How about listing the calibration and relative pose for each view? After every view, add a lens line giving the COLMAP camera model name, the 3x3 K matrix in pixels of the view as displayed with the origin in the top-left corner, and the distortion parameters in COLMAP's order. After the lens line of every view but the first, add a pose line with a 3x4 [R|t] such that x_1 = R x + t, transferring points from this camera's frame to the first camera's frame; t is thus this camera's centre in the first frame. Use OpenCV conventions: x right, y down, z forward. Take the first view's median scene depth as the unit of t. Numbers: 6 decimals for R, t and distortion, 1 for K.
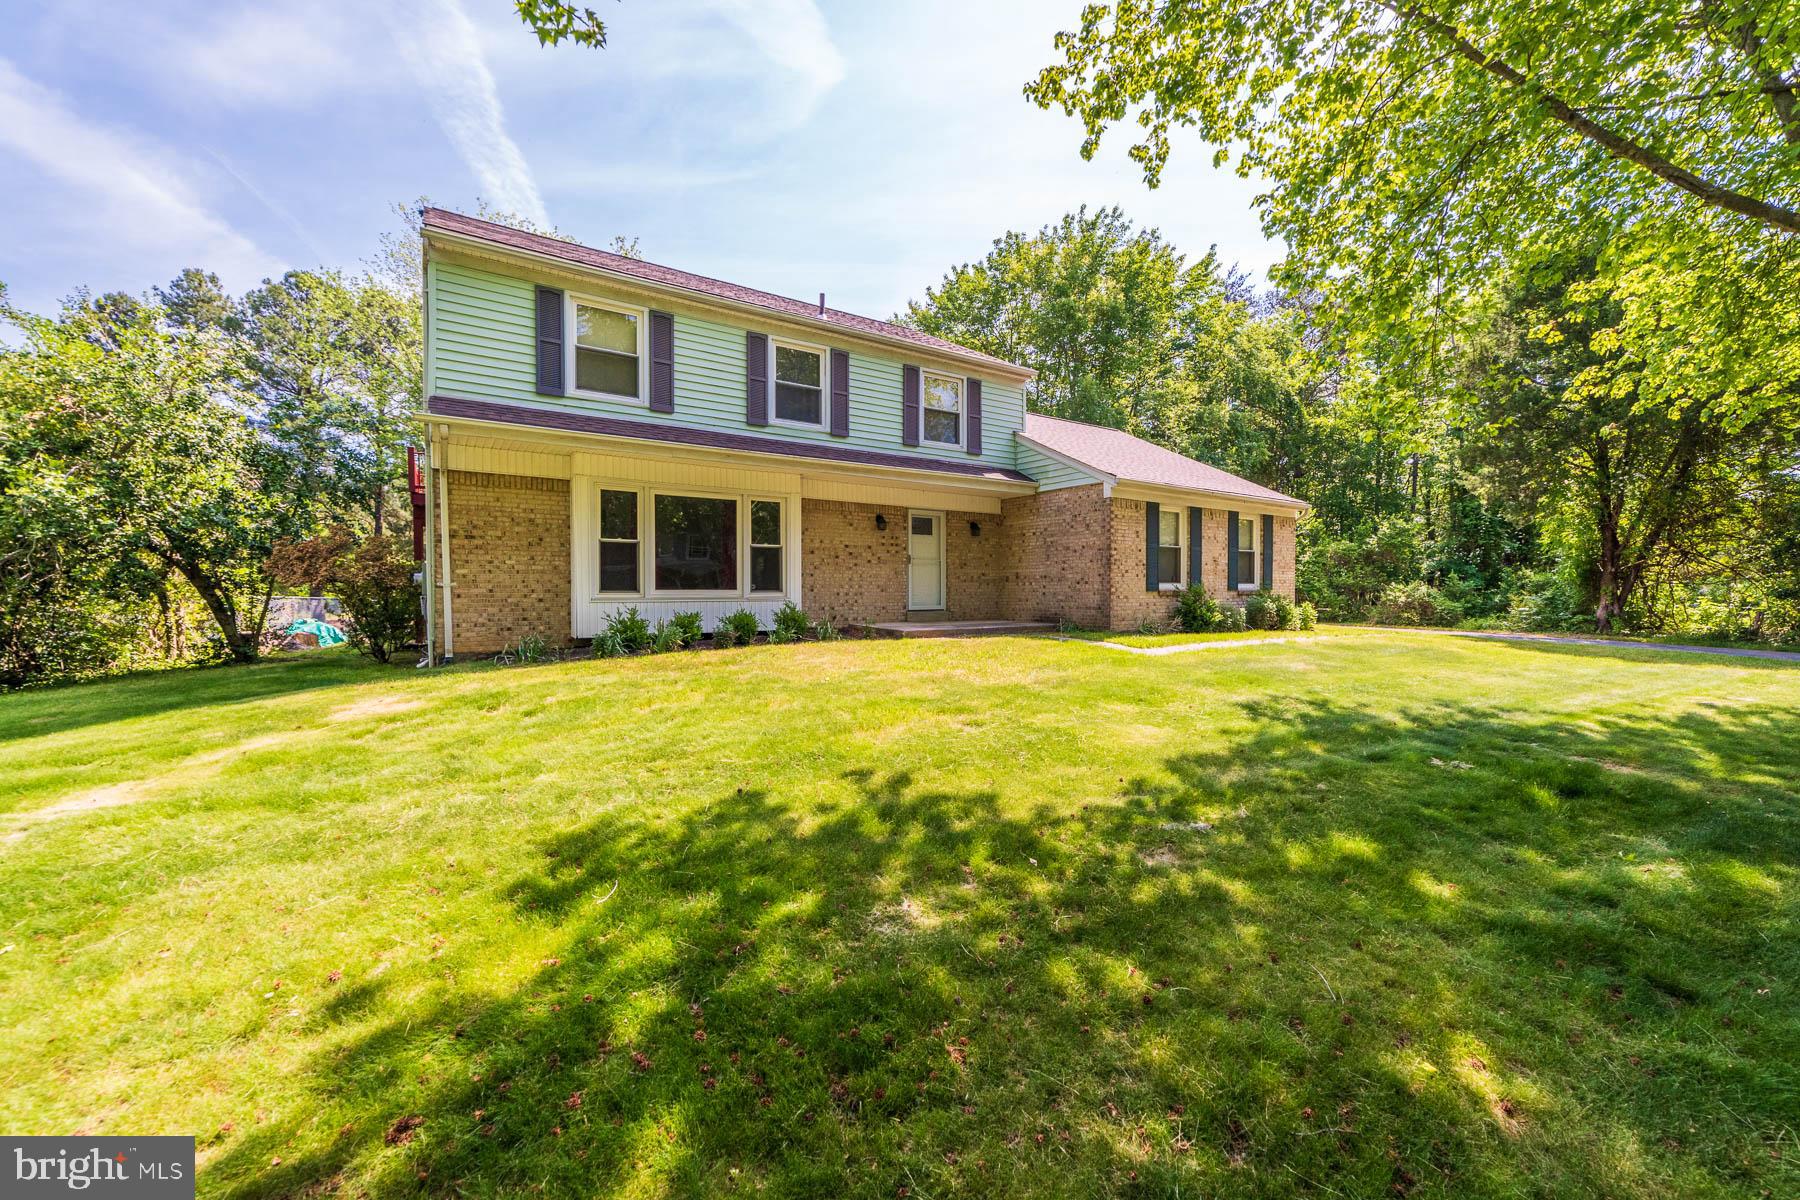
lens RADIAL K [[697.7, 0, 909.9], [0, 697.7, 597.9], [0, 0, 1]] dist [-0.000034, 0.001794]
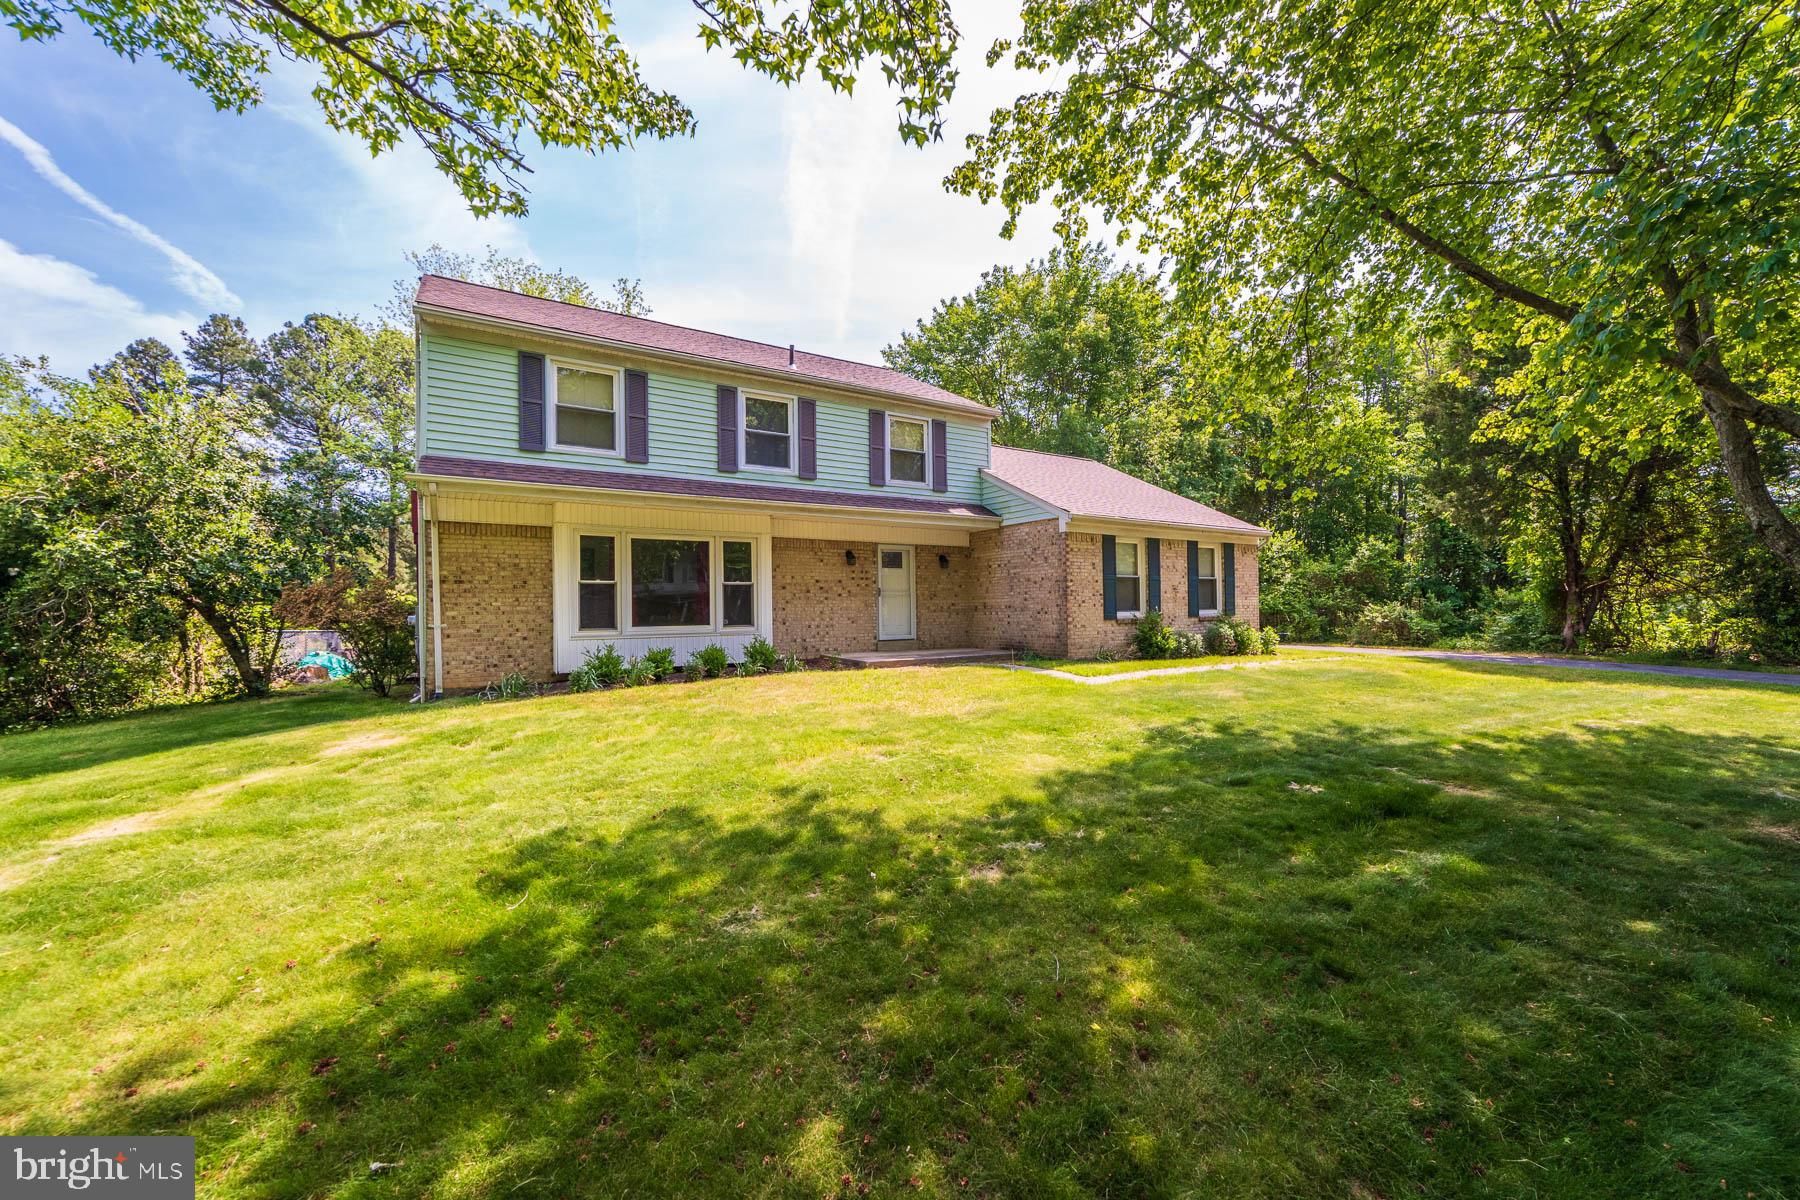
lens RADIAL K [[697.7, 0, 910.1], [0, 697.7, 600.0], [0, 0, 1]] dist [-0.000034, 0.001794]
pose [[0.999788, -0.012004, -0.016742, 0.075372], [0.011591, 0.999630, -0.024599, -0.019515], [0.017031, 0.024400, 0.999557, -0.062985]]
